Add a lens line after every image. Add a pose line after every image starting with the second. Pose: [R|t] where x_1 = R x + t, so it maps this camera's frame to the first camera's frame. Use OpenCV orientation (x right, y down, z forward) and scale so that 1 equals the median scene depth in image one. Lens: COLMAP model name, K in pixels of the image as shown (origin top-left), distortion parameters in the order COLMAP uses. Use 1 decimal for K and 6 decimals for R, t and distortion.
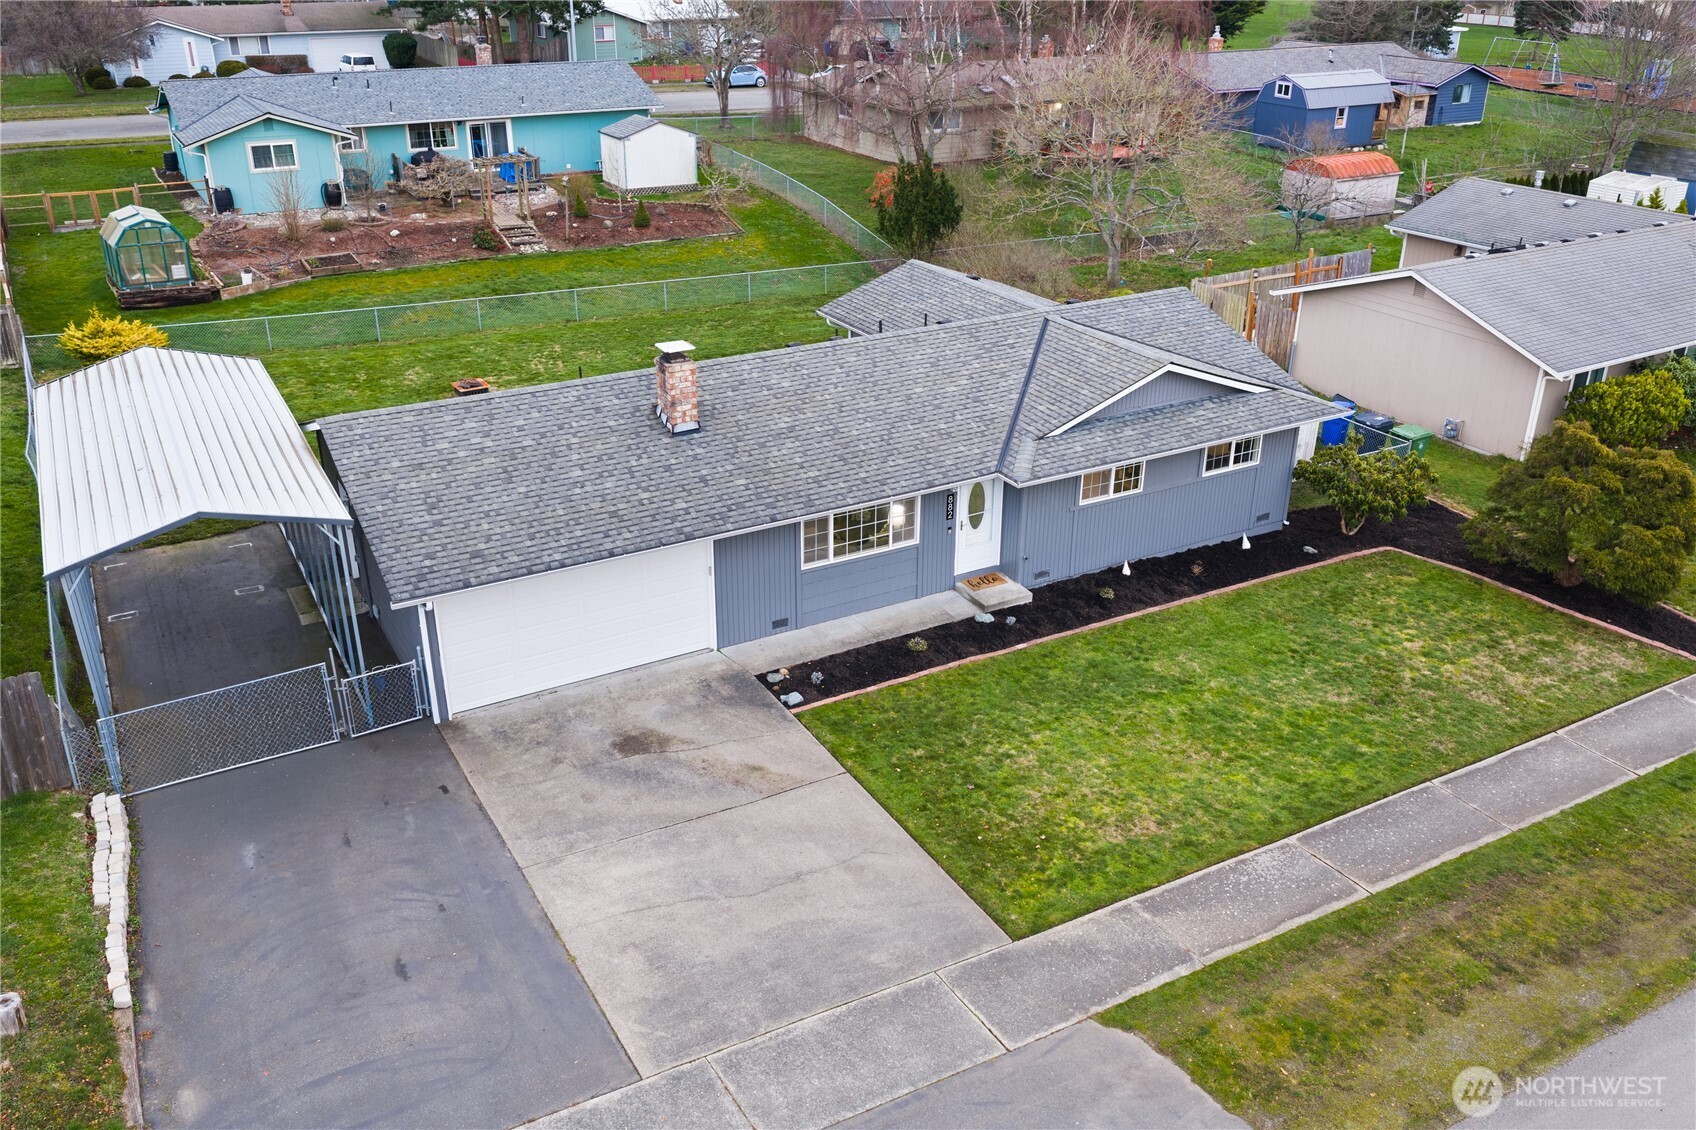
lens RADIAL K [[1381.5, 0, 854.4], [0, 1381.5, 592.5], [0, 0, 1]] dist [0.028194, -0.058705]
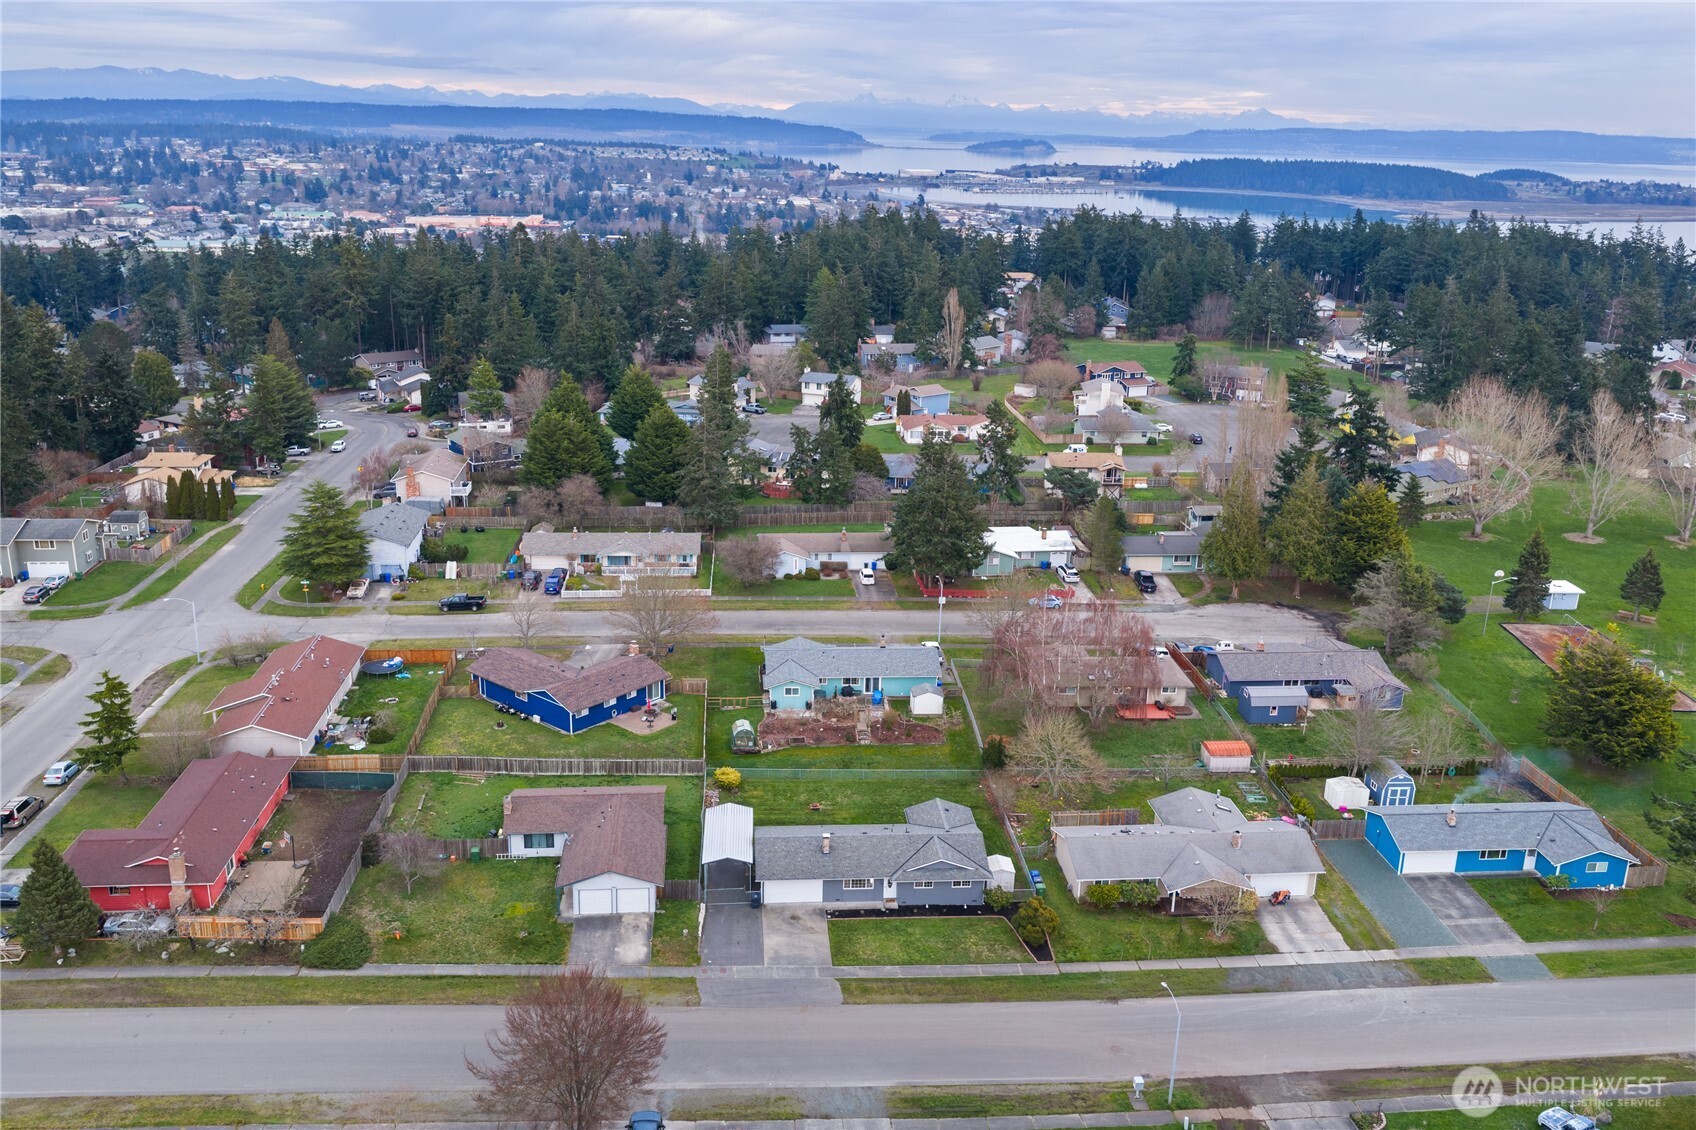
lens RADIAL K [[1401.9, 0, 850.1], [0, 1401.9, 596.7], [0, 0, 1]] dist [0.038379, -0.065042]
pose [[0.904835, 0.150435, -0.398299, 1.763008], [-0.201814, 0.975269, -0.090117, -0.571415], [0.374892, 0.161924, 0.912818, -3.538026]]
